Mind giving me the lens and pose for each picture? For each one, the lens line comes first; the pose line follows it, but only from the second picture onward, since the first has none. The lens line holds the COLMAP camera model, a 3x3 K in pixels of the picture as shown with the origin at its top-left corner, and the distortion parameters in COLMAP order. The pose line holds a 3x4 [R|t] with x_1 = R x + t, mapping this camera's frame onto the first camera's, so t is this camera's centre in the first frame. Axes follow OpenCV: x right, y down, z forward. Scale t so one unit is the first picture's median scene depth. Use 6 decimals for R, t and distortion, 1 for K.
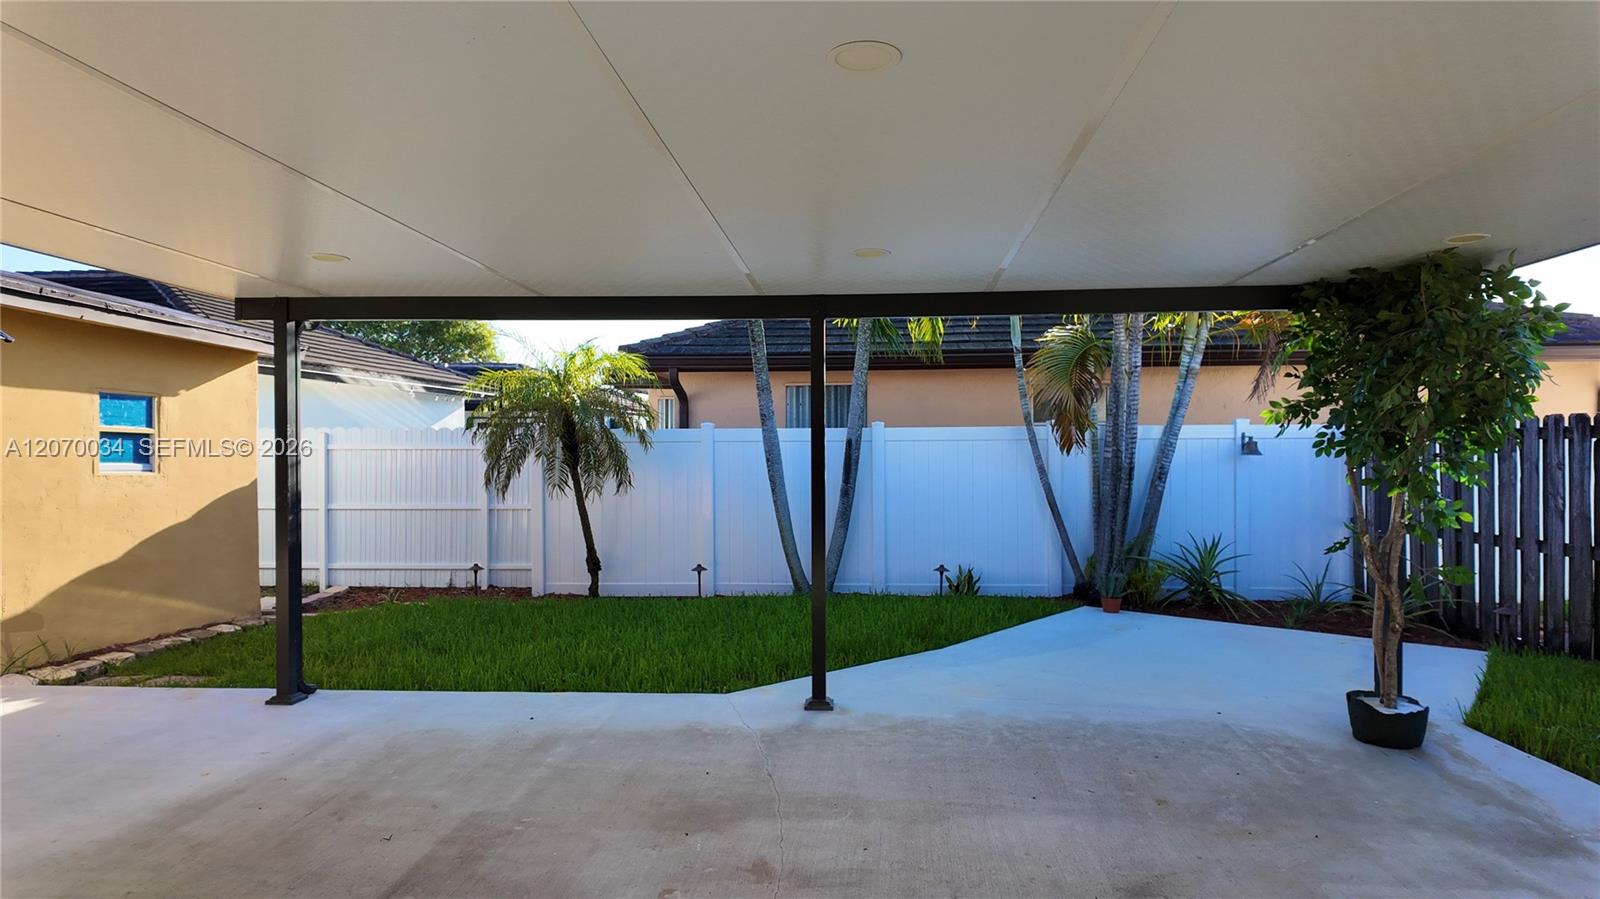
lens RADIAL K [[938.9, 0, 792.4], [0, 938.9, 448.6], [0, 0, 1]] dist [0.041443, -0.030462]
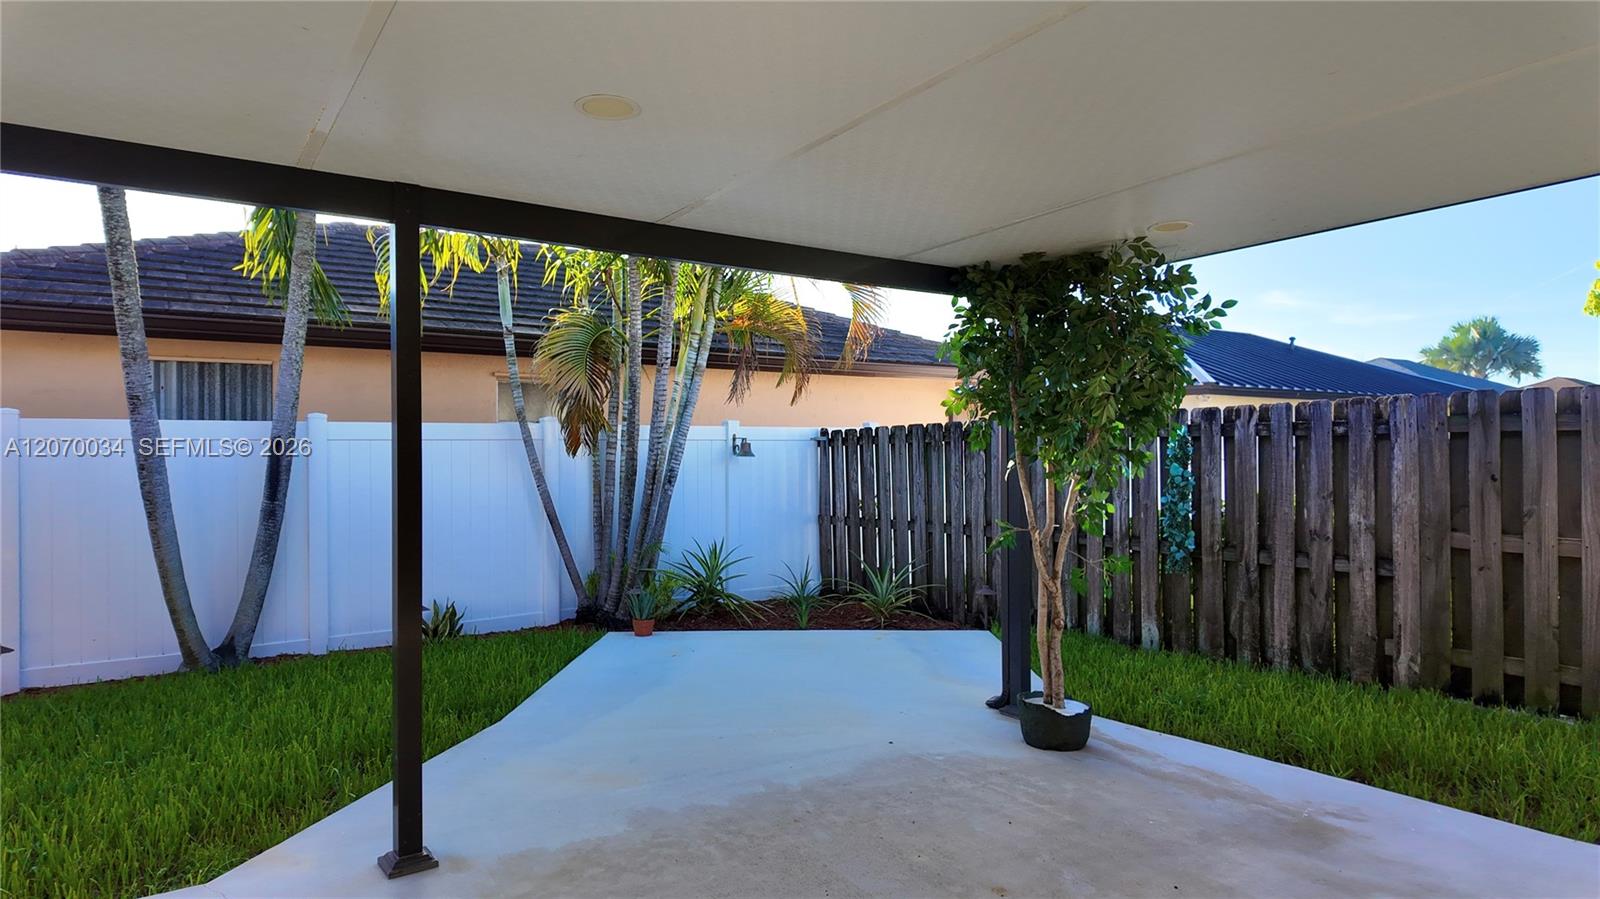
lens RADIAL K [[938.9, 0, 800.9], [0, 938.9, 443.6], [0, 0, 1]] dist [0.041443, -0.030462]
pose [[0.771530, 0.004186, 0.636180, -0.102243], [0.005715, 0.999892, -0.013510, 0.007274], [-0.636168, 0.014059, 0.771423, 0.222696]]
